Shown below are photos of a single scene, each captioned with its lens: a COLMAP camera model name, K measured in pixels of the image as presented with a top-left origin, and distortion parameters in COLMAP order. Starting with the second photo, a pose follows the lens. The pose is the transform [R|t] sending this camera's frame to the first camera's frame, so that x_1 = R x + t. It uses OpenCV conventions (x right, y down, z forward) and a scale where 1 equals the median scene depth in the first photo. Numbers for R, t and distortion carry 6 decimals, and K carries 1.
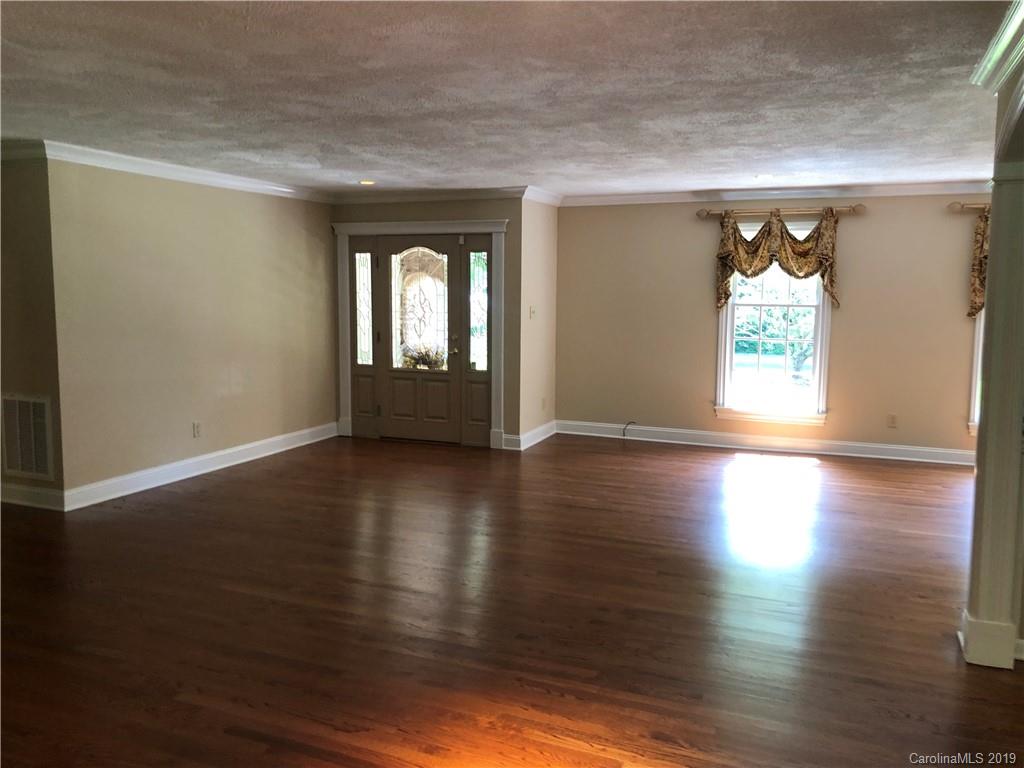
lens RADIAL K [[842.0, 0, 512.0], [0, 842.0, 384.0], [0, 0, 1]] dist [0.133220, -0.314340]
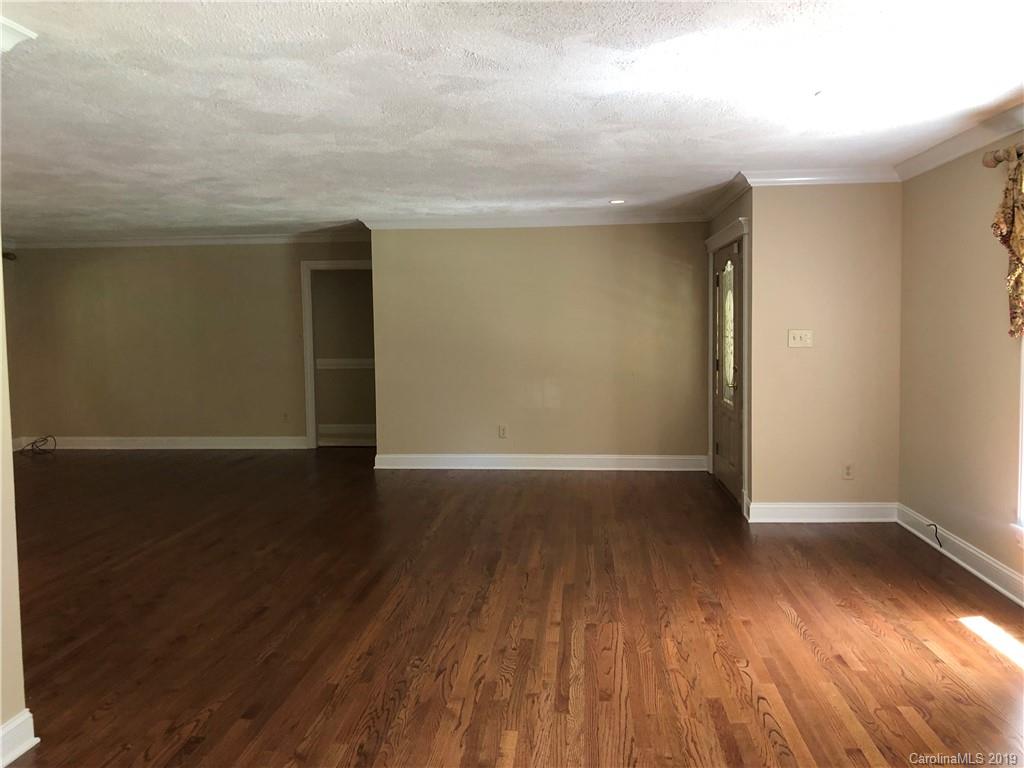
lens RADIAL K [[842.0, 0, 512.0], [0, 842.0, 384.0], [0, 0, 1]] dist [0.133220, -0.314340]
pose [[0.292046, 0.061825, -0.954404, 0.948261], [-0.092808, 0.995031, 0.036058, -0.071960], [0.951891, 0.078046, 0.296332, 0.797473]]
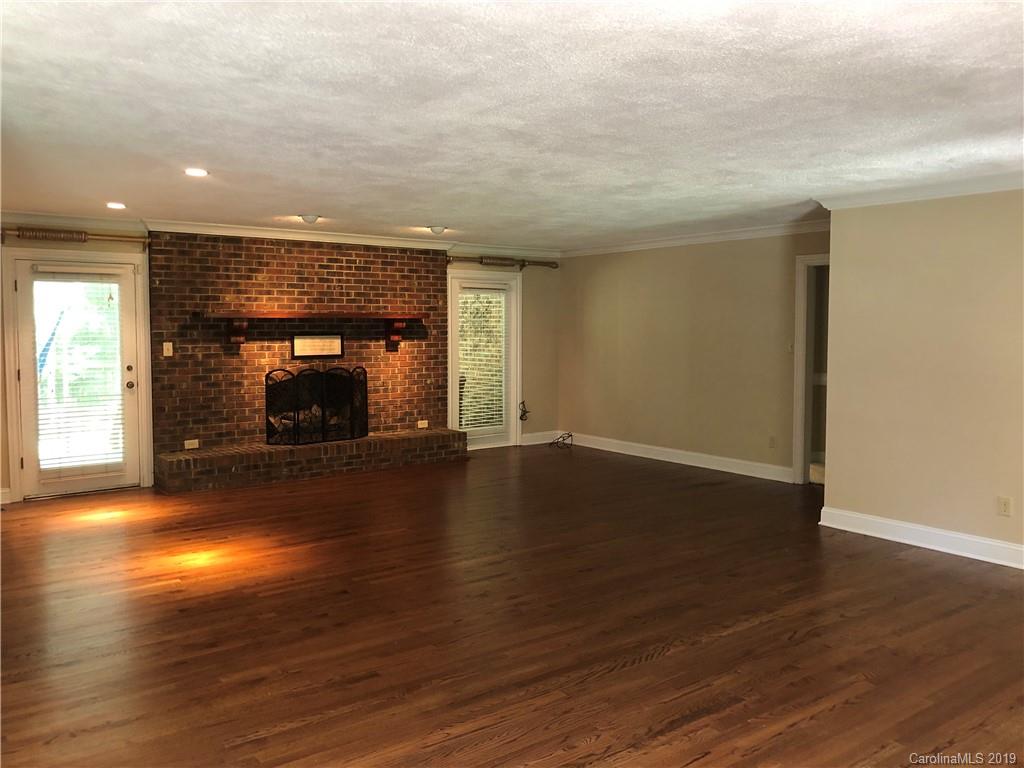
lens RADIAL K [[842.0, 0, 512.0], [0, 842.0, 384.0], [0, 0, 1]] dist [0.133220, -0.314340]
pose [[-0.512329, 0.053152, -0.857143, 0.647890], [-0.104441, 0.986818, 0.123620, -0.132652], [0.852415, 0.152855, -0.500025, 1.215010]]
